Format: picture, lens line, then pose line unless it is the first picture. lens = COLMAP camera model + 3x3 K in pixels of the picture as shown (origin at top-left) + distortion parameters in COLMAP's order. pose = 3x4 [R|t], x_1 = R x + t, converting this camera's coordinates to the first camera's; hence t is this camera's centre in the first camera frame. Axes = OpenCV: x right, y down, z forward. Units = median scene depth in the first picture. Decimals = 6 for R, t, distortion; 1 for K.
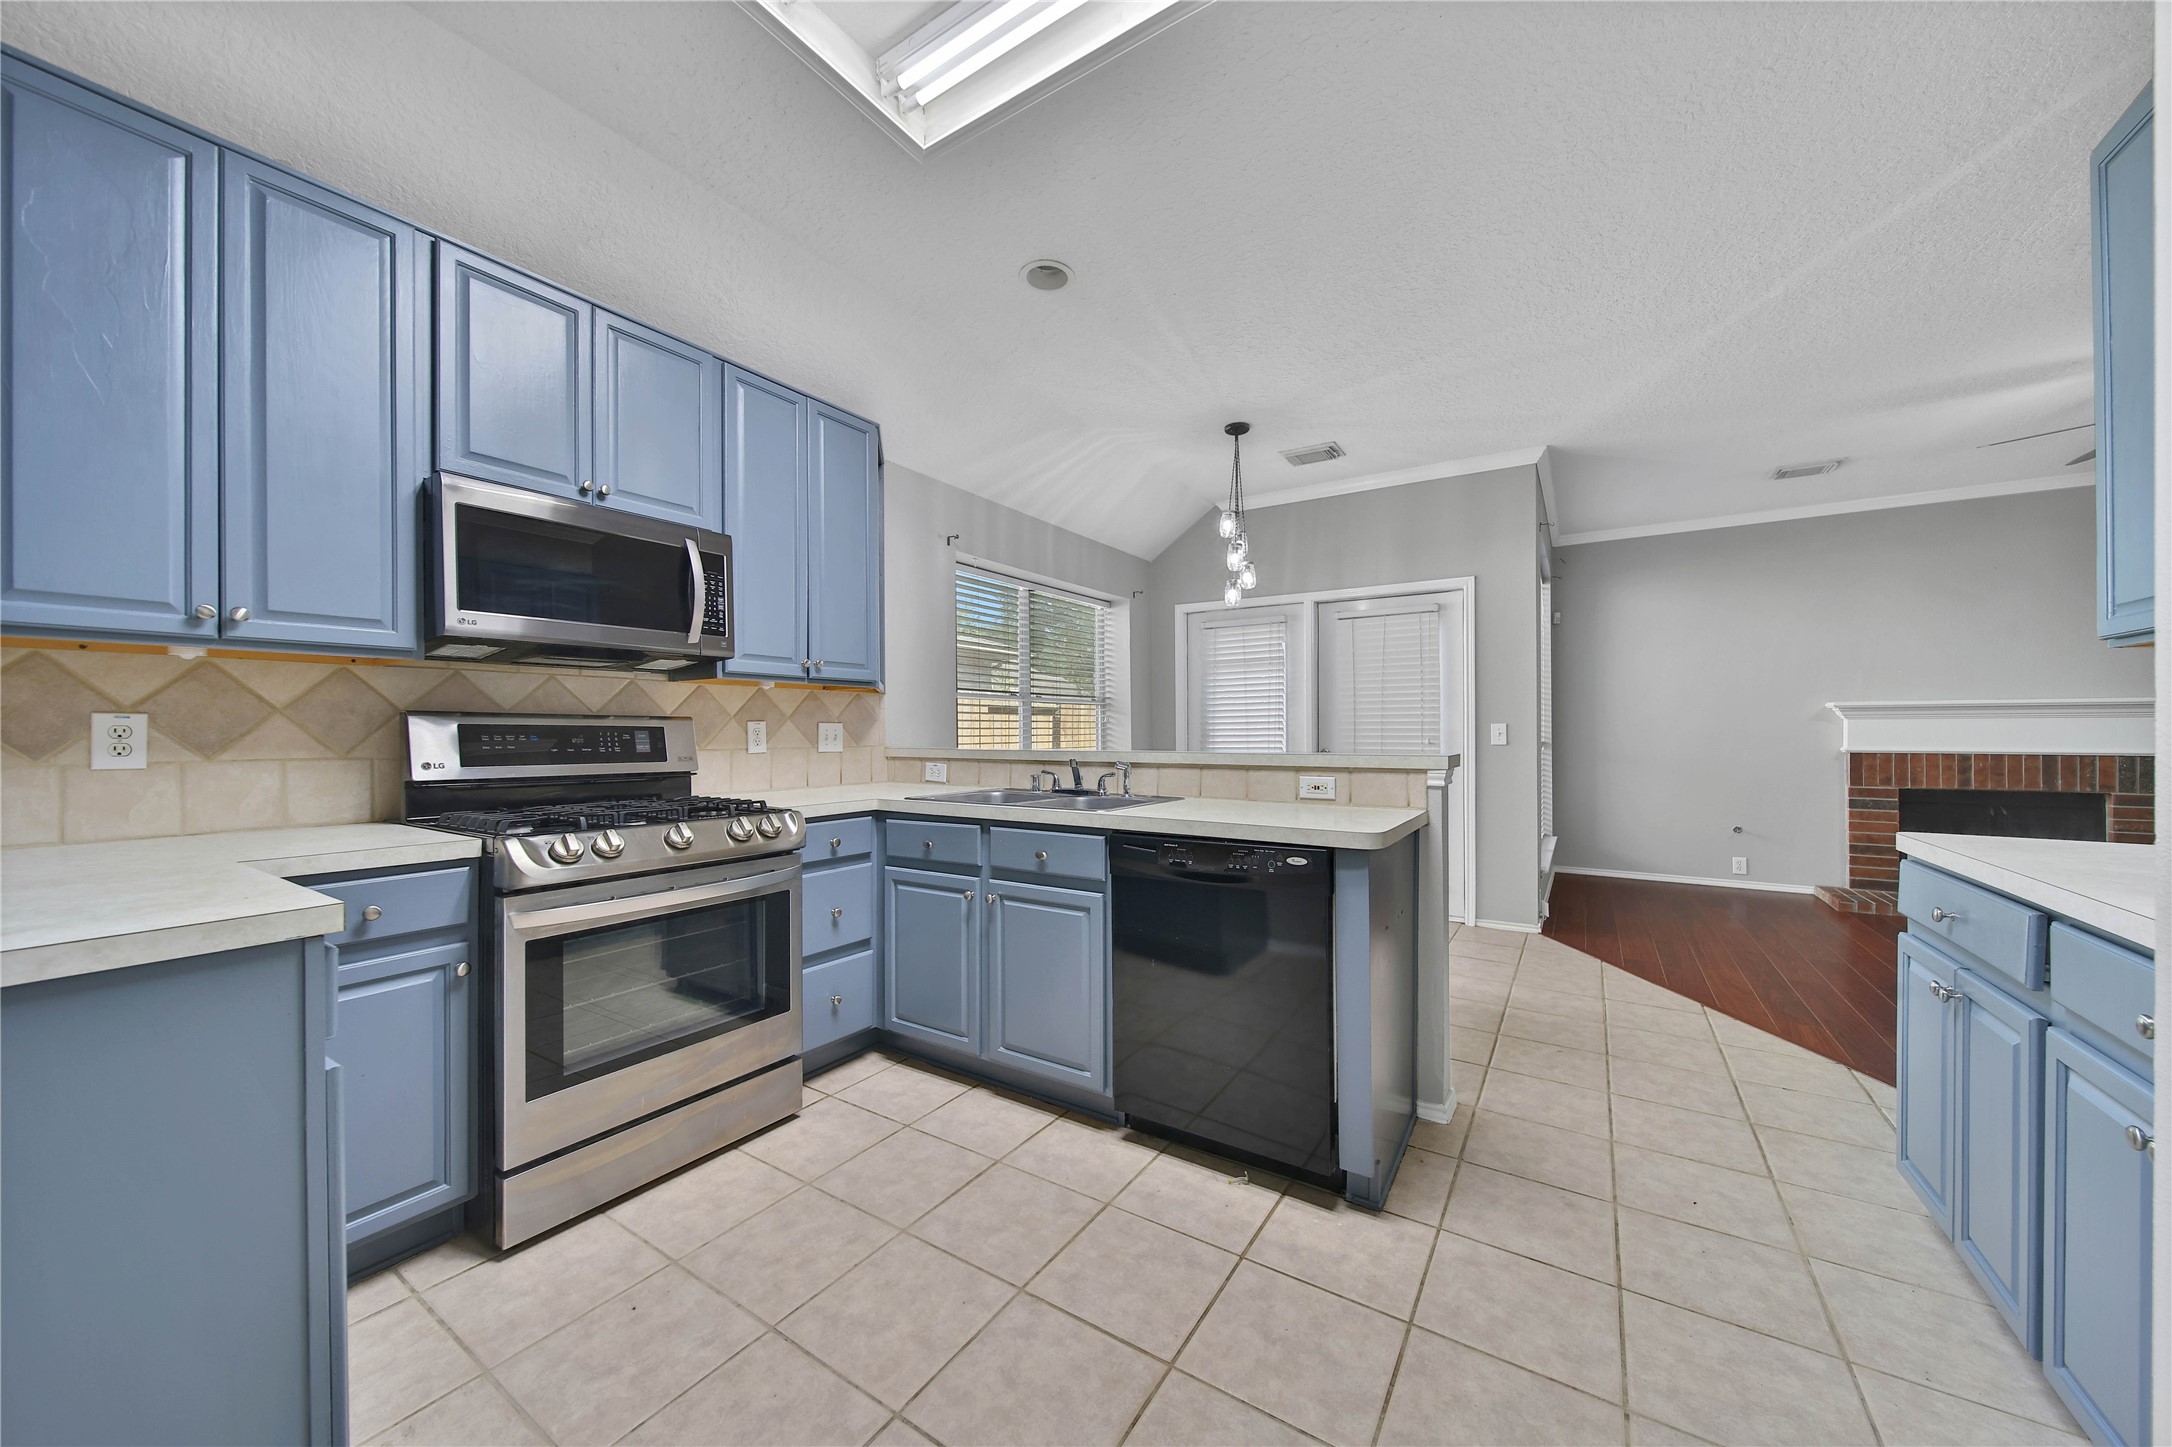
lens RADIAL K [[771.2, 0, 1082.8], [0, 771.2, 733.4], [0, 0, 1]] dist [-0.000355, -0.000748]
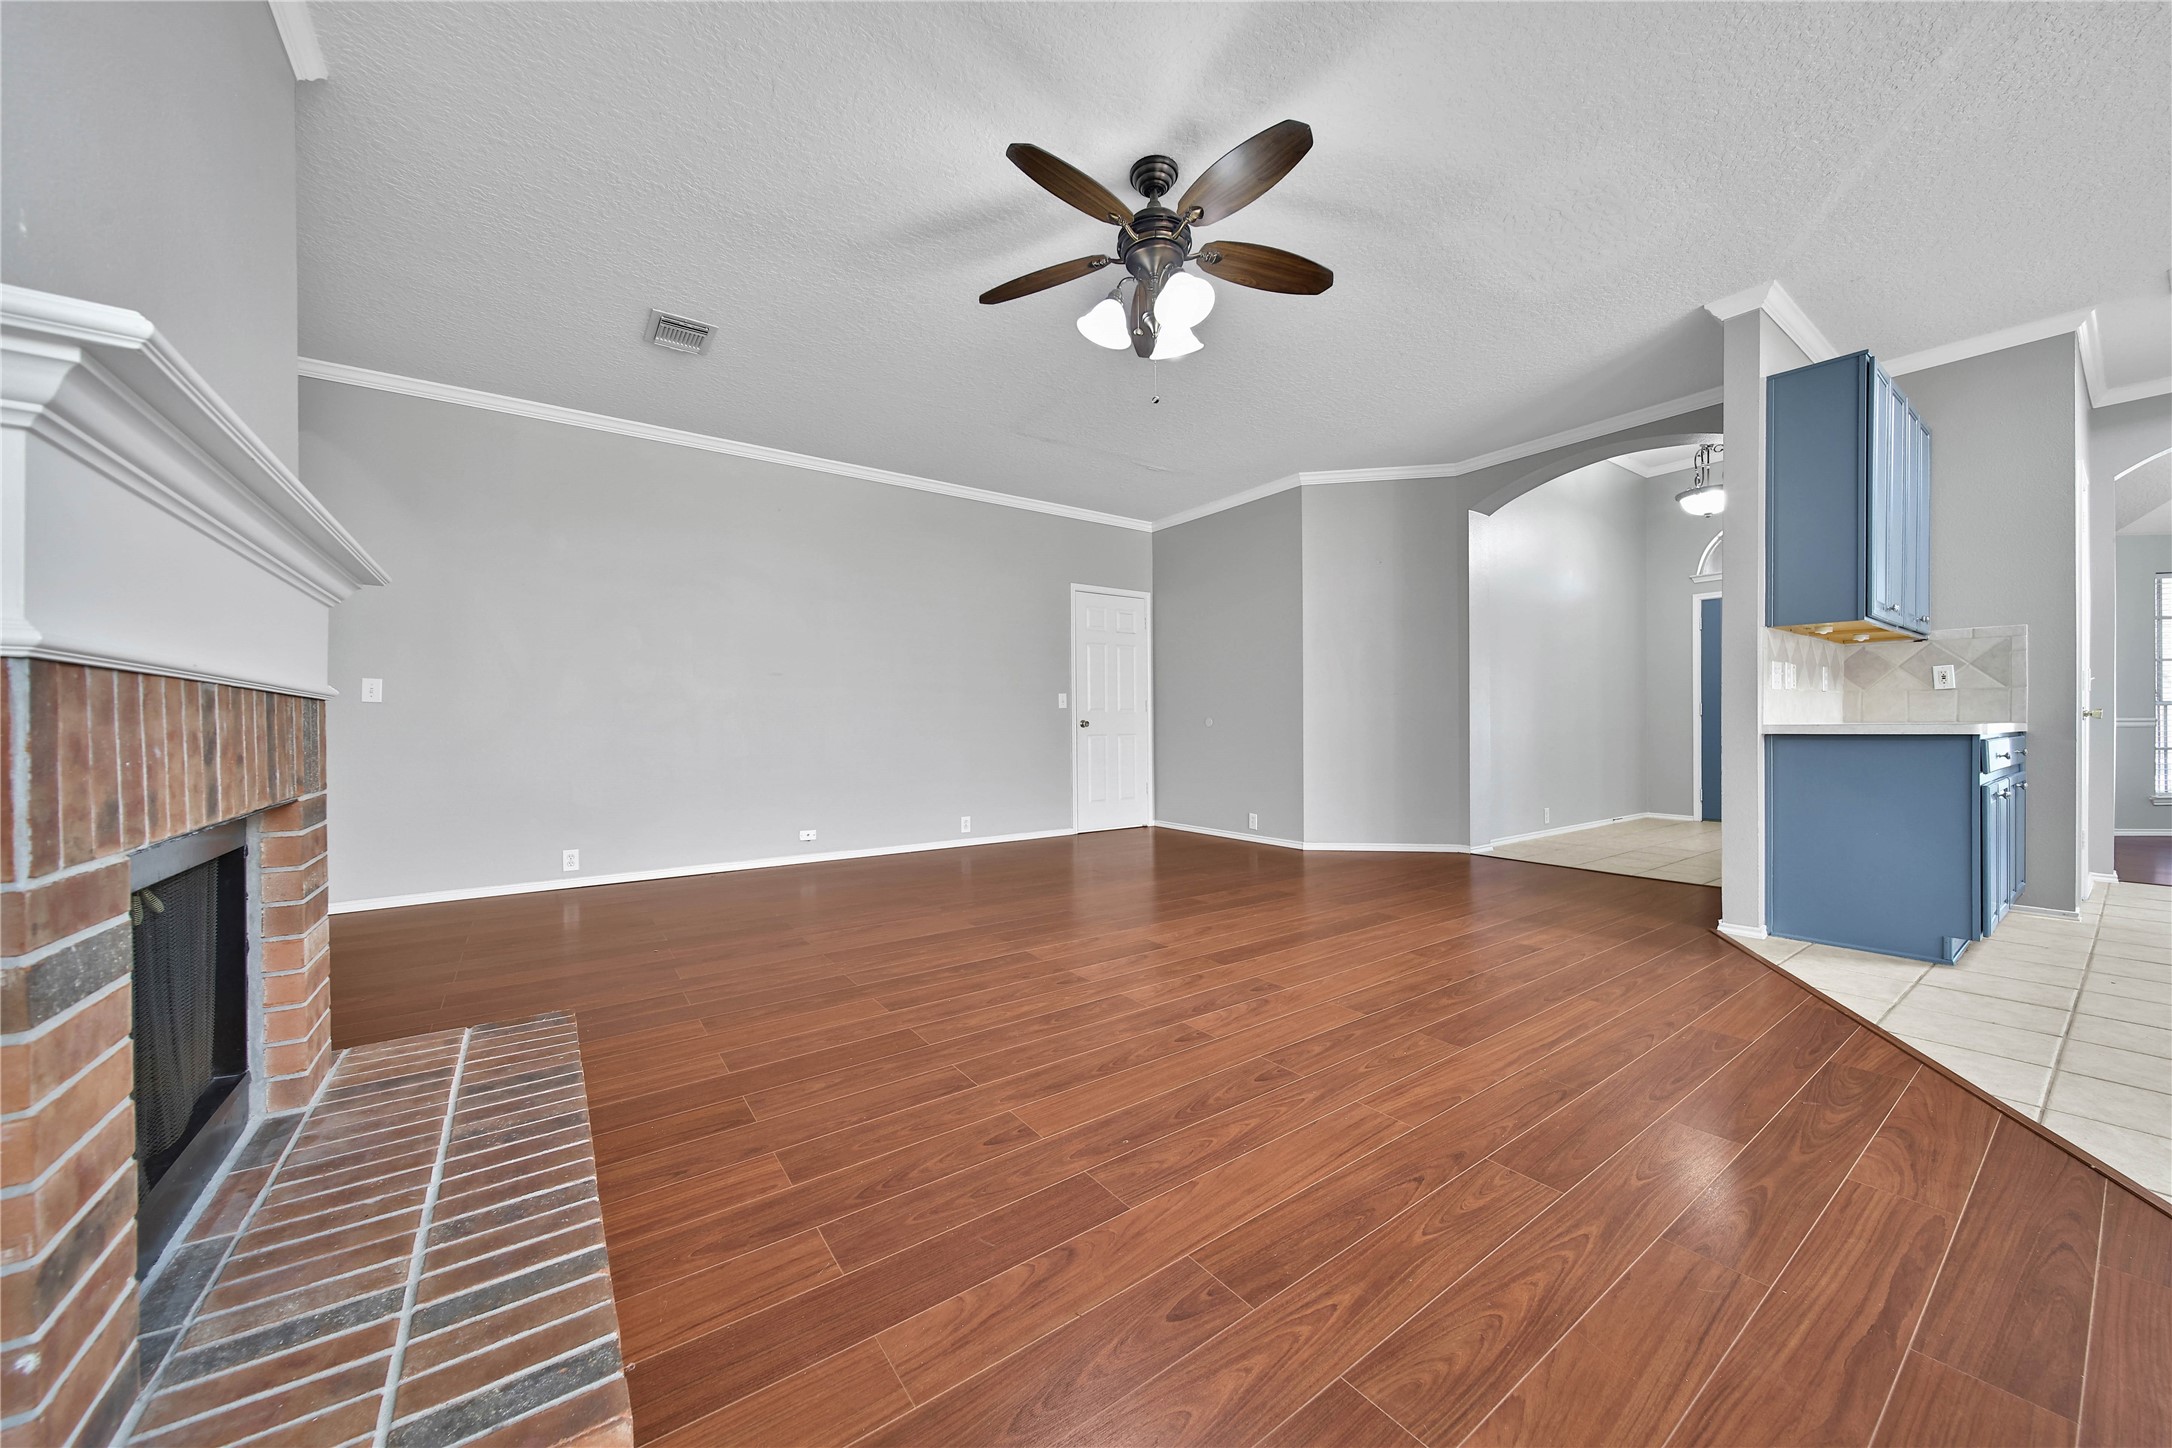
lens RADIAL K [[771.2, 0, 1073.0], [0, 771.2, 725.0], [0, 0, 1]] dist [-0.000355, -0.000748]
pose [[-0.930620, 0.005757, 0.365942, 1.548625], [0.007145, 0.999971, 0.002438, 0.080427], [-0.365917, 0.004884, -0.930635, 2.191284]]
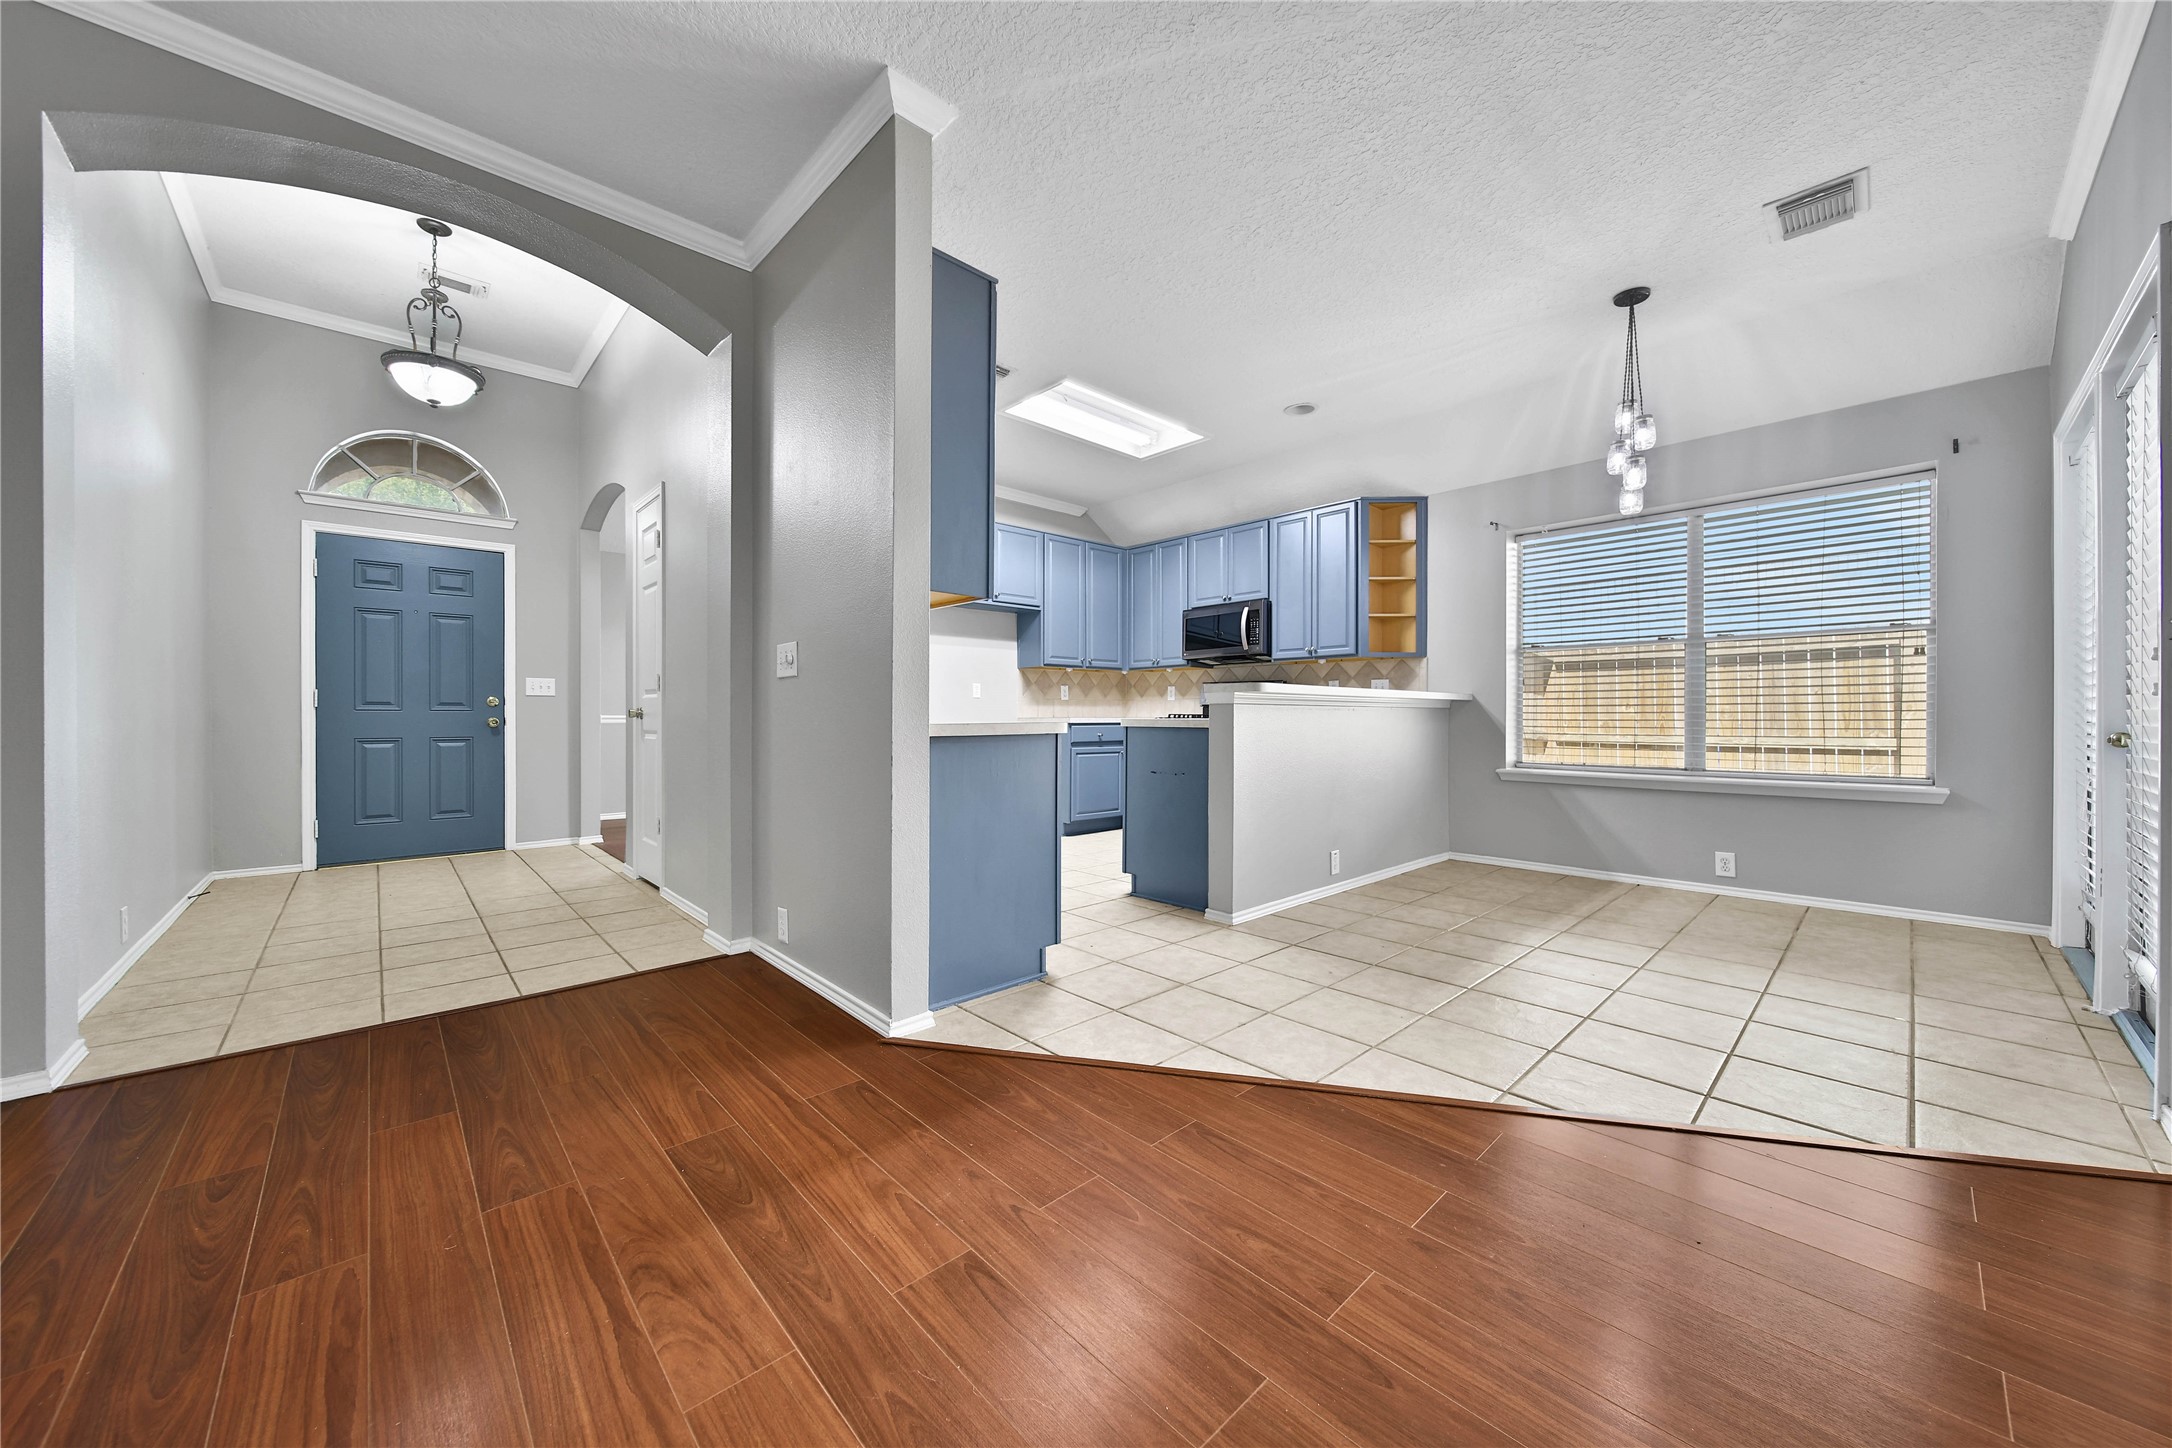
lens RADIAL K [[771.2, 0, 1084.0], [0, 771.2, 719.1], [0, 0, 1]] dist [-0.000355, -0.000748]
pose [[-0.239579, 0.004809, -0.970865, 1.787796], [-0.002811, 0.999980, 0.005646, 0.080487], [0.970873, 0.004082, -0.239561, 0.988864]]
